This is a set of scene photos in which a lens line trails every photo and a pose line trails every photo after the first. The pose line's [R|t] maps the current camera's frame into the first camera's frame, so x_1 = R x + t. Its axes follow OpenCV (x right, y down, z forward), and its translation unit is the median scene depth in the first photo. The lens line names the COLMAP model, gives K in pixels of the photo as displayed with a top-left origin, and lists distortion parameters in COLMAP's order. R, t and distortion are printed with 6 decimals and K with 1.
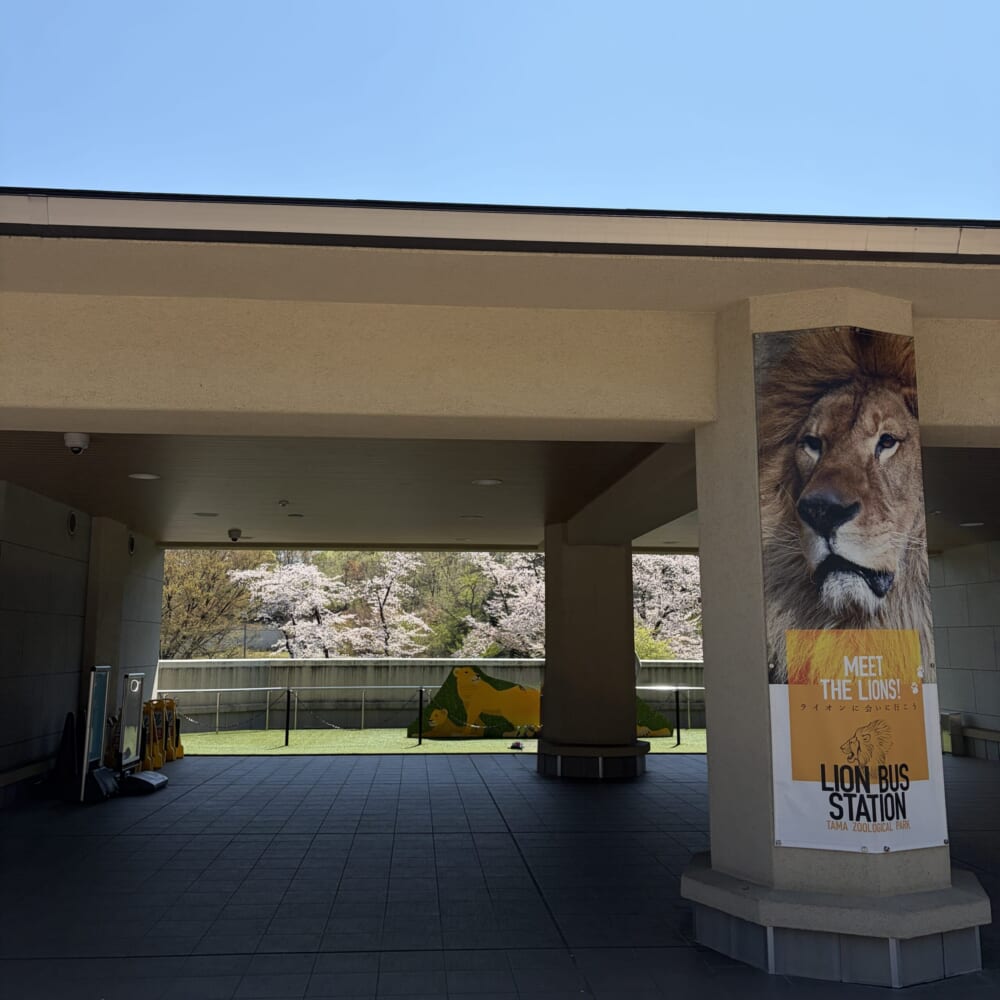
lens RADIAL K [[1140.1, 0, 499.8], [0, 1140.1, 468.0], [0, 0, 1]] dist [0.009519, -0.005893]
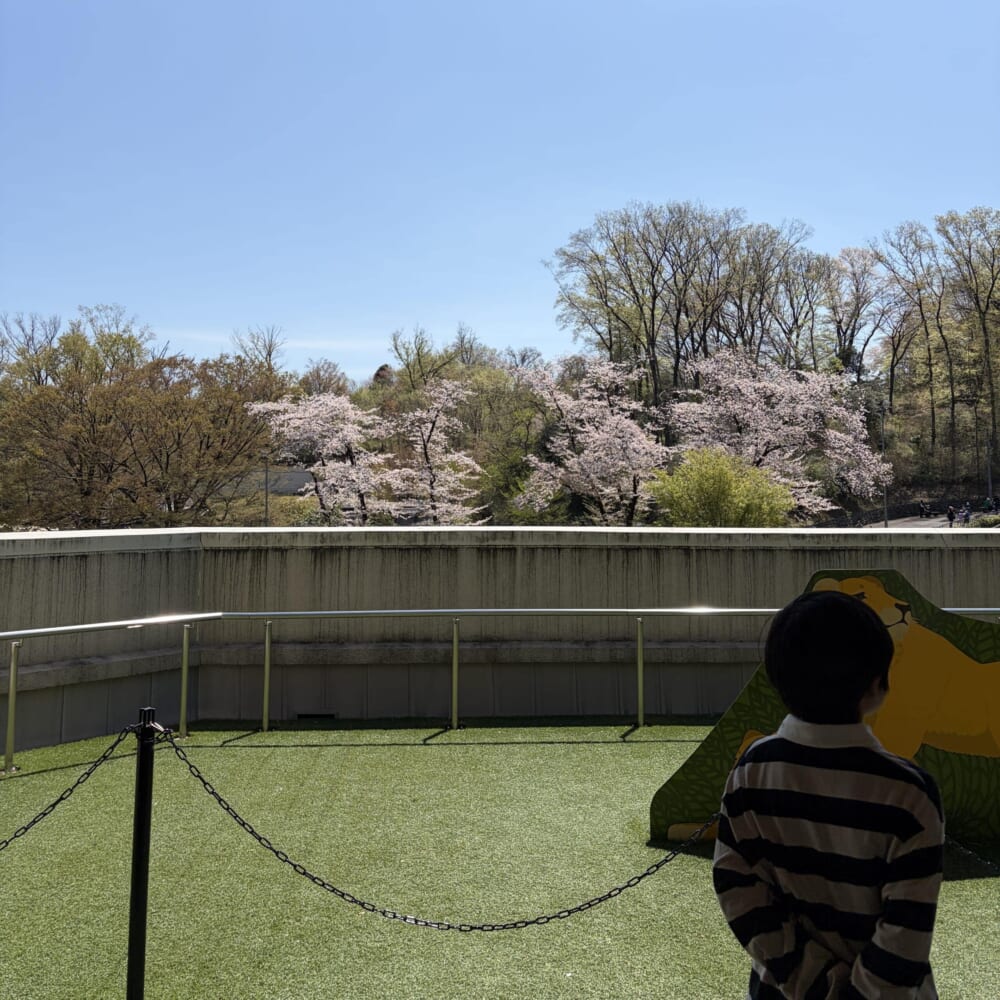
lens RADIAL K [[1140.1, 0, 499.8], [0, 1140.1, 468.0], [0, 0, 1]] dist [0.009519, -0.005893]
pose [[0.999553, -0.000758, -0.029879, -0.023339], [0.004800, 0.990774, 0.135437, 0.024637], [0.029501, -0.135520, 0.990335, 0.160786]]
